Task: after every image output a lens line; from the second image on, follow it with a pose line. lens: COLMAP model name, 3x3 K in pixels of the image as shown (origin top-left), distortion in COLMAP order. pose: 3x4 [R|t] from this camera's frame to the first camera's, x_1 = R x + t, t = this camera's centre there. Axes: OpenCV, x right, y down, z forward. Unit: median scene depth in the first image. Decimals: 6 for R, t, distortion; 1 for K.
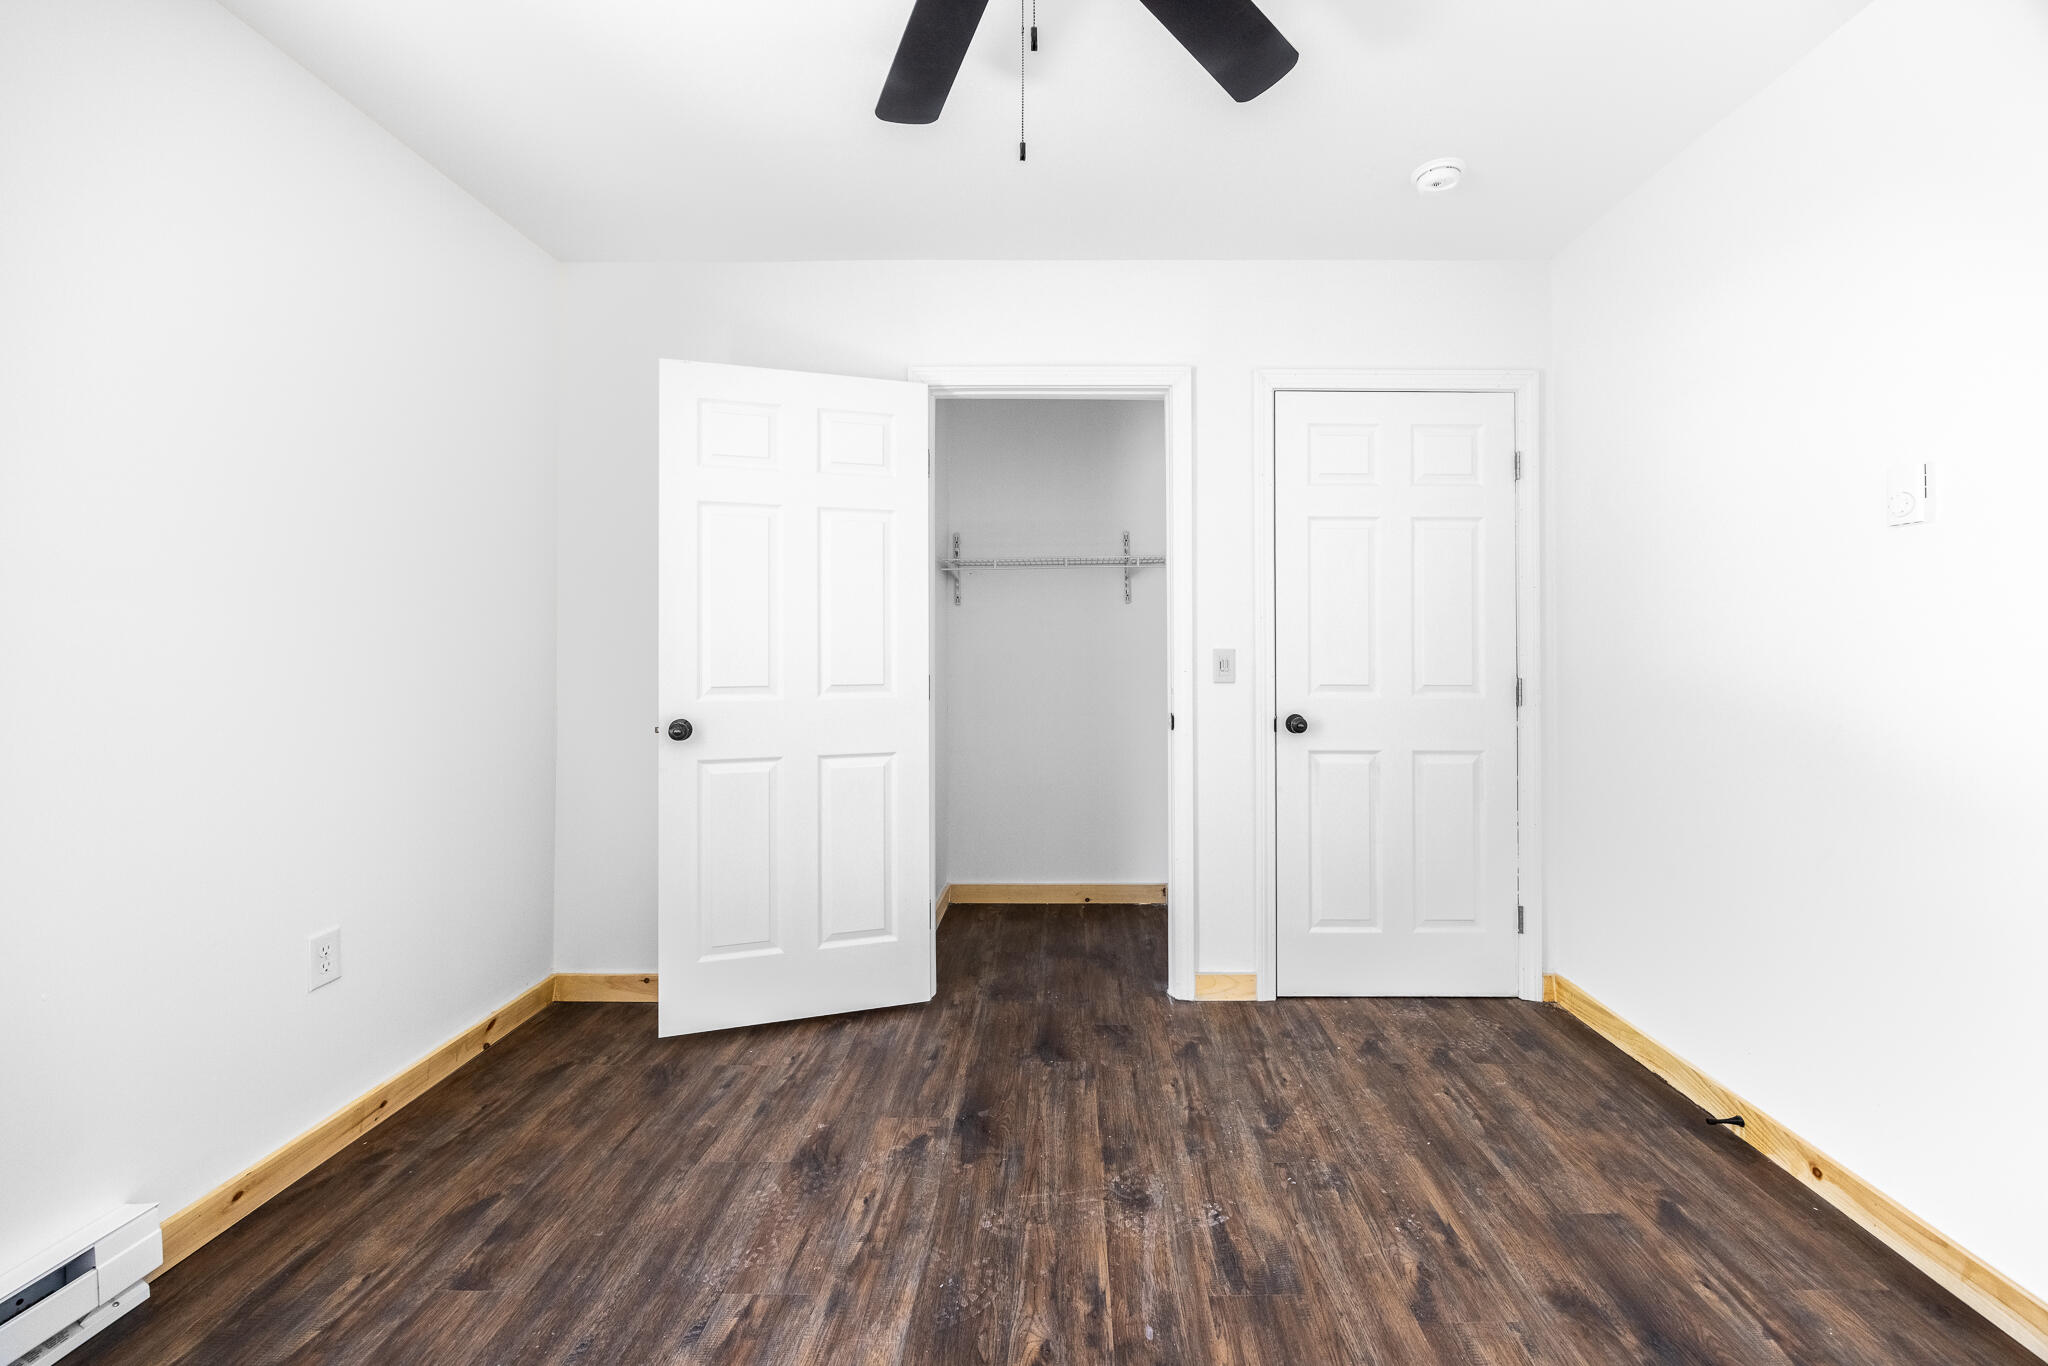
lens RADIAL K [[818.3, 0, 1024.2], [0, 818.3, 670.8], [0, 0, 1]] dist [0.000519, 0.000047]
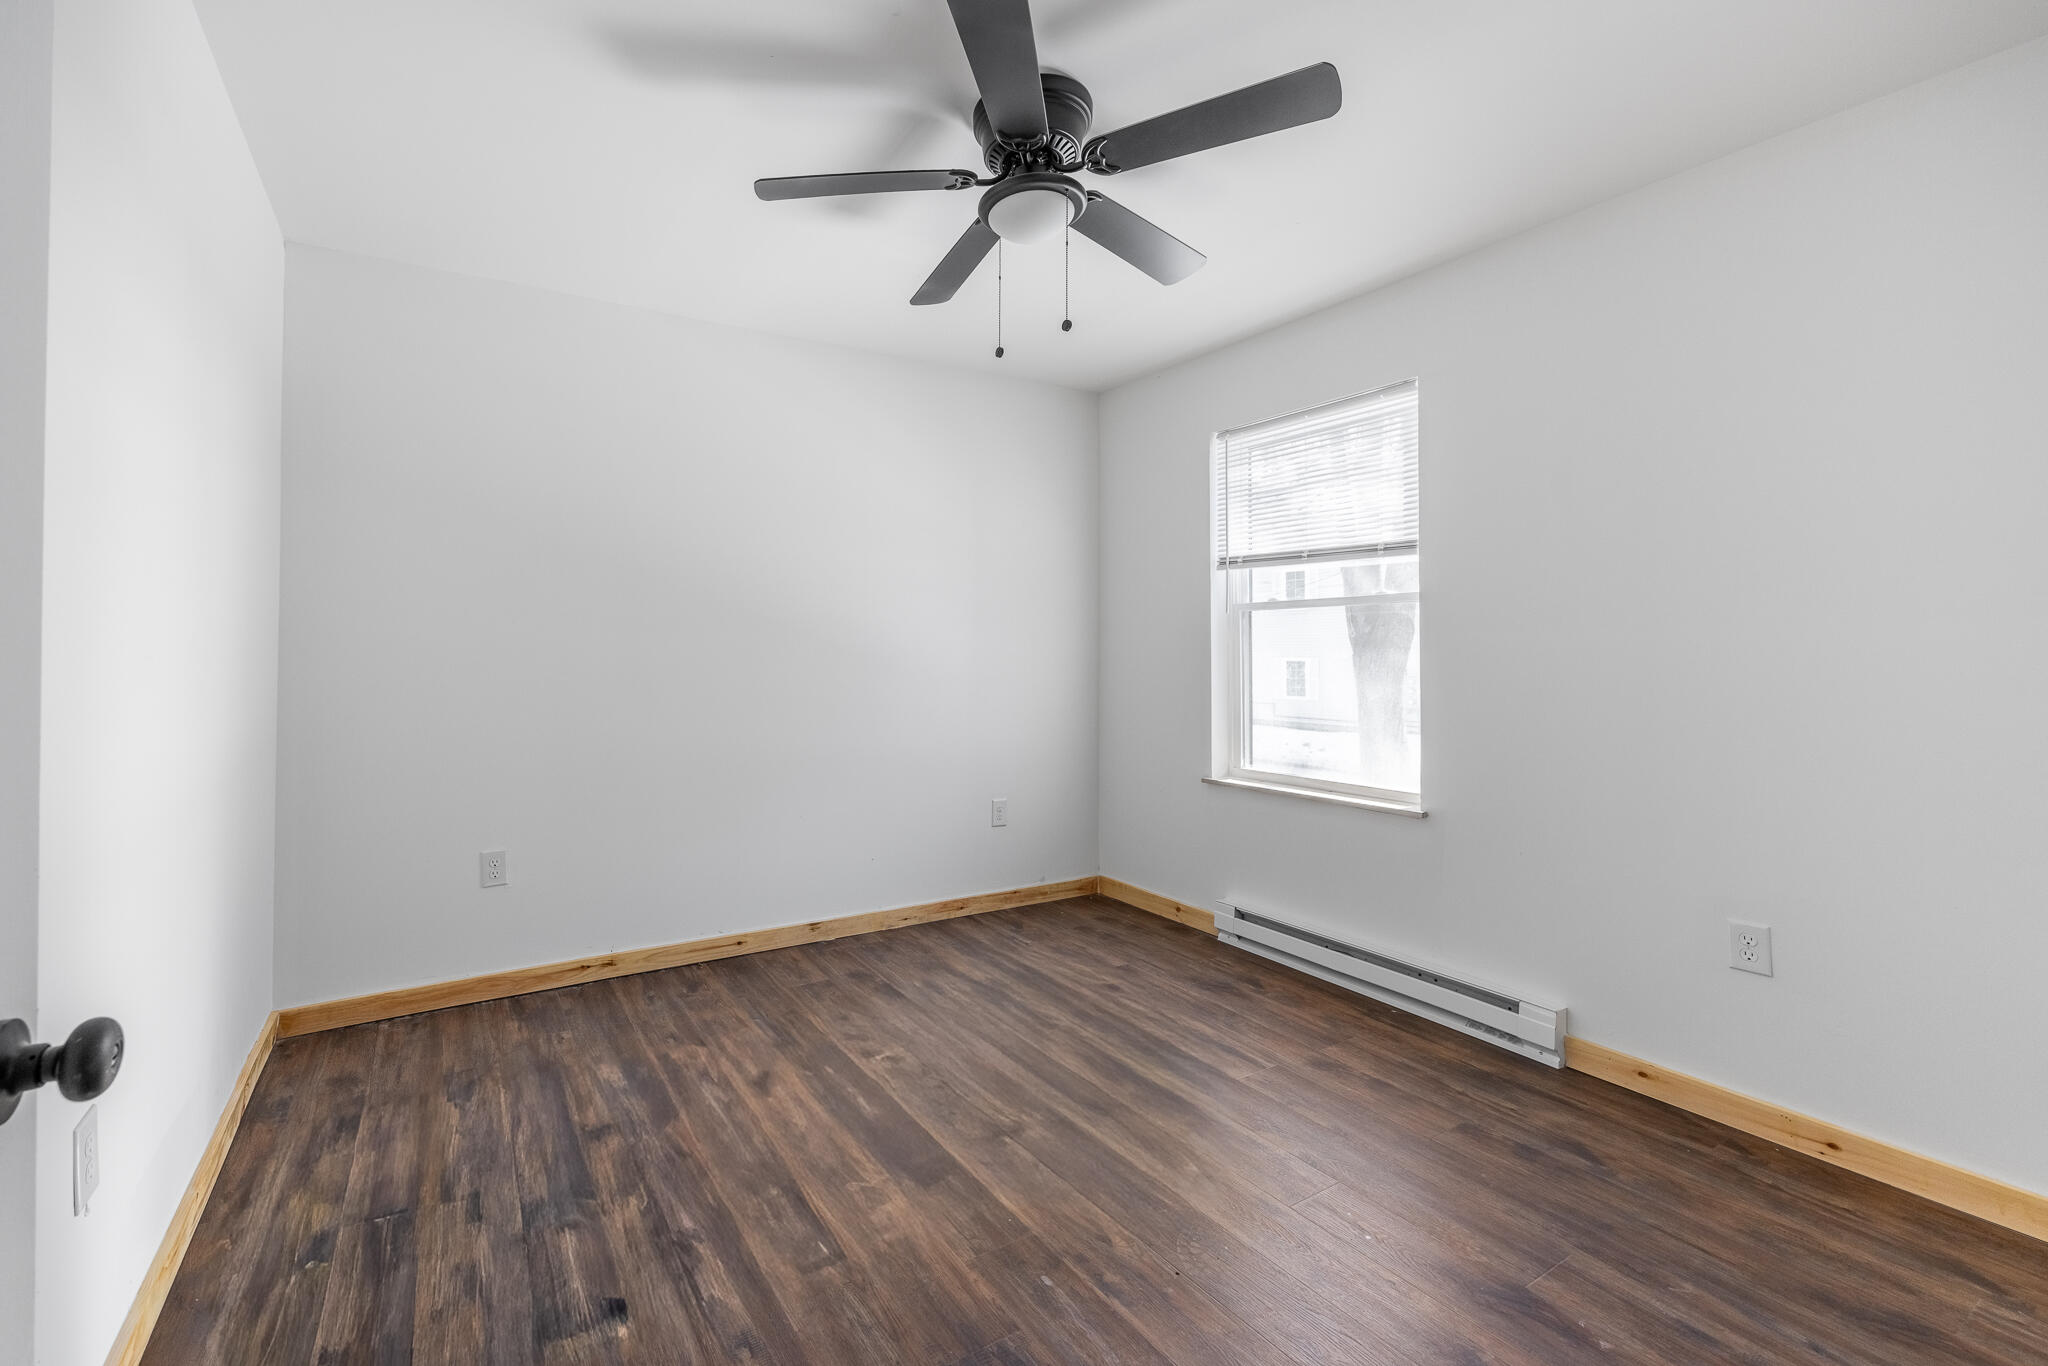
lens RADIAL K [[818.3, 0, 1020.8], [0, 818.3, 666.9], [0, 0, 1]] dist [0.000519, 0.000047]
pose [[-0.774468, 0.008427, -0.632557, 0.747893], [-0.020878, 0.999026, 0.038870, -0.059419], [0.632269, 0.043310, -0.773538, 1.535342]]
